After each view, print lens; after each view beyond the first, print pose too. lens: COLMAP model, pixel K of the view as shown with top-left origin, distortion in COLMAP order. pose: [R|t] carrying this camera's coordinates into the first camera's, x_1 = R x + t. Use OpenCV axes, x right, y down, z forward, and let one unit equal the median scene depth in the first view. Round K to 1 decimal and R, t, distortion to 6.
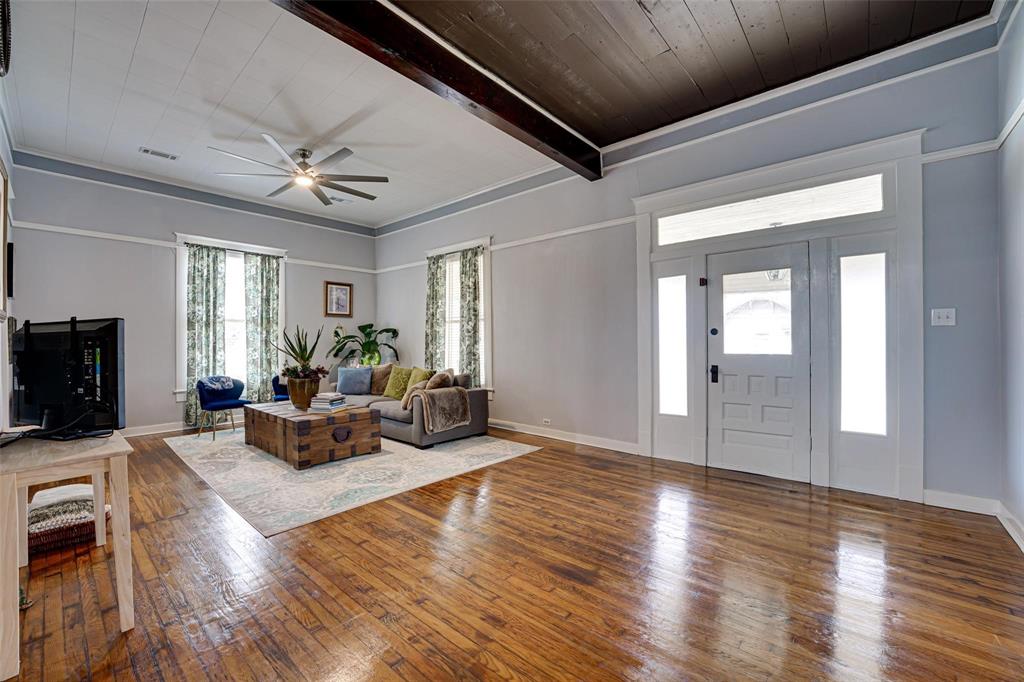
lens RADIAL K [[419.9, 0, 513.9], [0, 419.9, 340.7], [0, 0, 1]] dist [-0.022753, -0.000230]
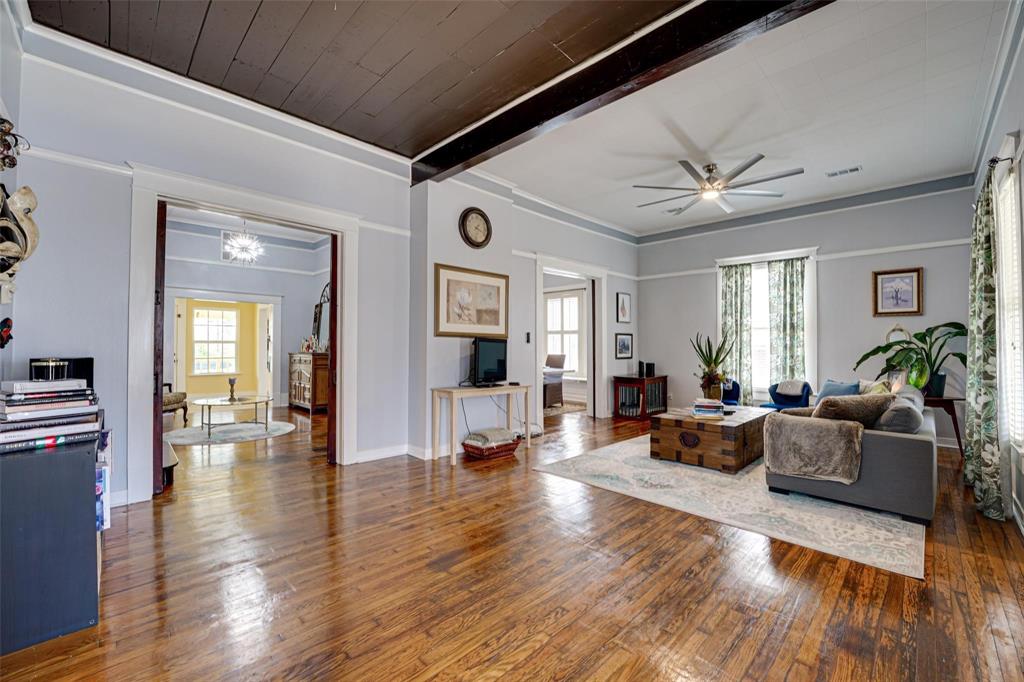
lens RADIAL K [[419.9, 0, 511.0], [0, 419.9, 343.7], [0, 0, 1]] dist [-0.022753, -0.000230]
pose [[-0.086180, -0.002811, -0.996276, 0.499577], [-0.003831, 0.999990, -0.002490, -0.003747], [0.996272, 0.003602, -0.086189, 0.513017]]
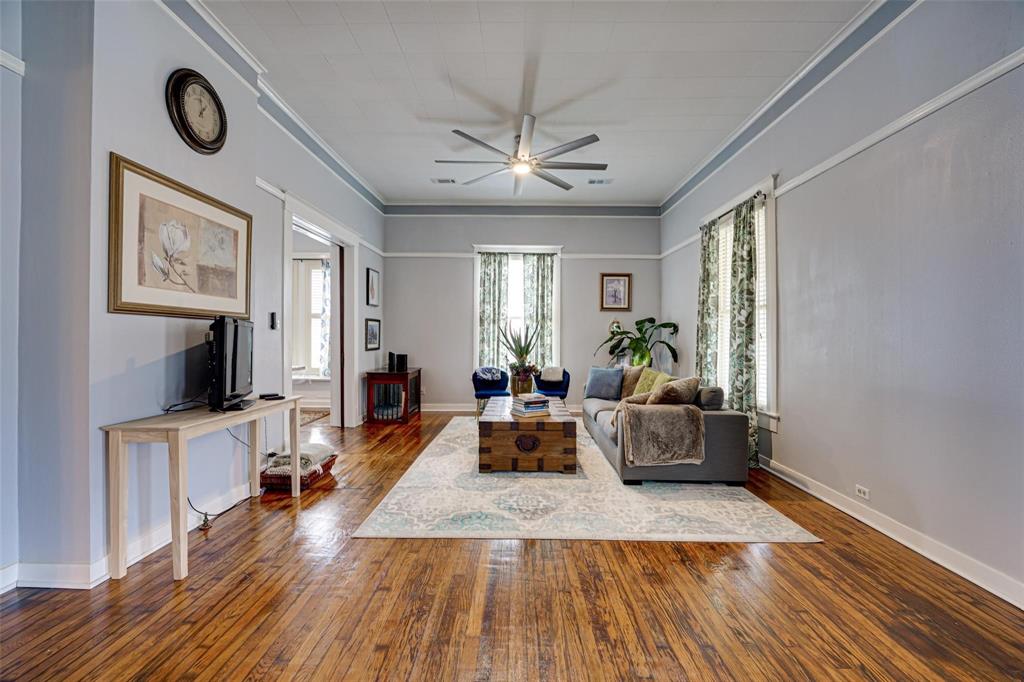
lens RADIAL K [[419.9, 0, 513.4], [0, 419.9, 338.4], [0, 0, 1]] dist [-0.022753, -0.000230]
pose [[0.644781, 0.011294, -0.764284, 0.189021], [-0.009008, 0.999934, 0.007177, -0.001748], [0.764314, 0.002257, 0.644840, 0.319999]]
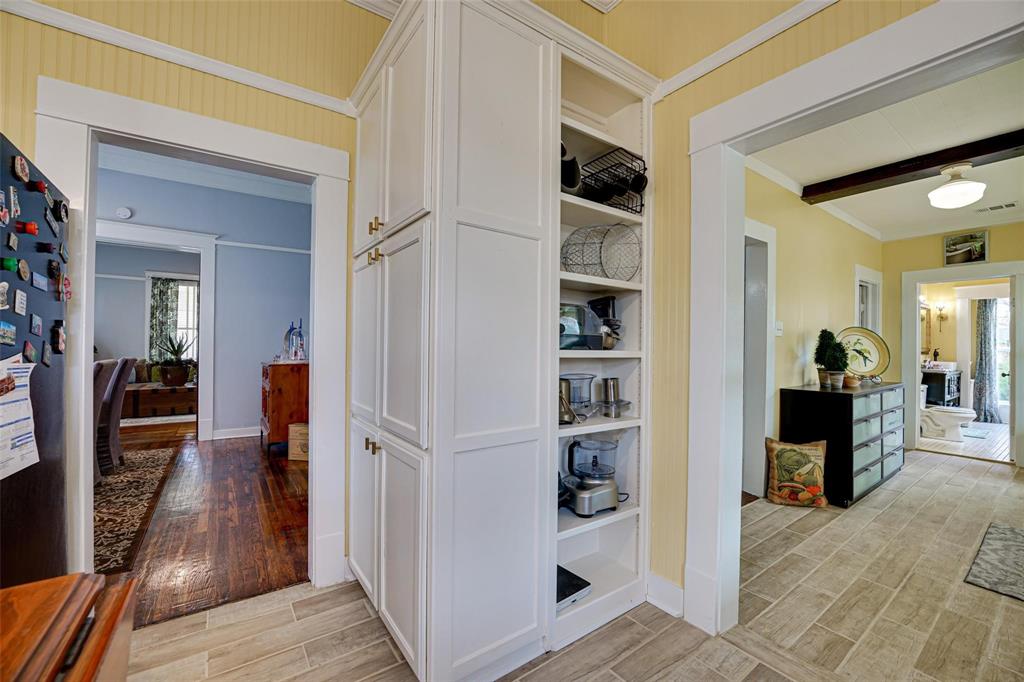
lens RADIAL K [[419.9, 0, 516.2], [0, 419.9, 342.0], [0, 0, 1]] dist [-0.022753, -0.000230]
pose [[0.232675, 0.012239, 0.972478, -1.446031], [-0.007129, 0.999915, -0.010879, 0.006019], [-0.972528, -0.004401, 0.232743, -0.459444]]
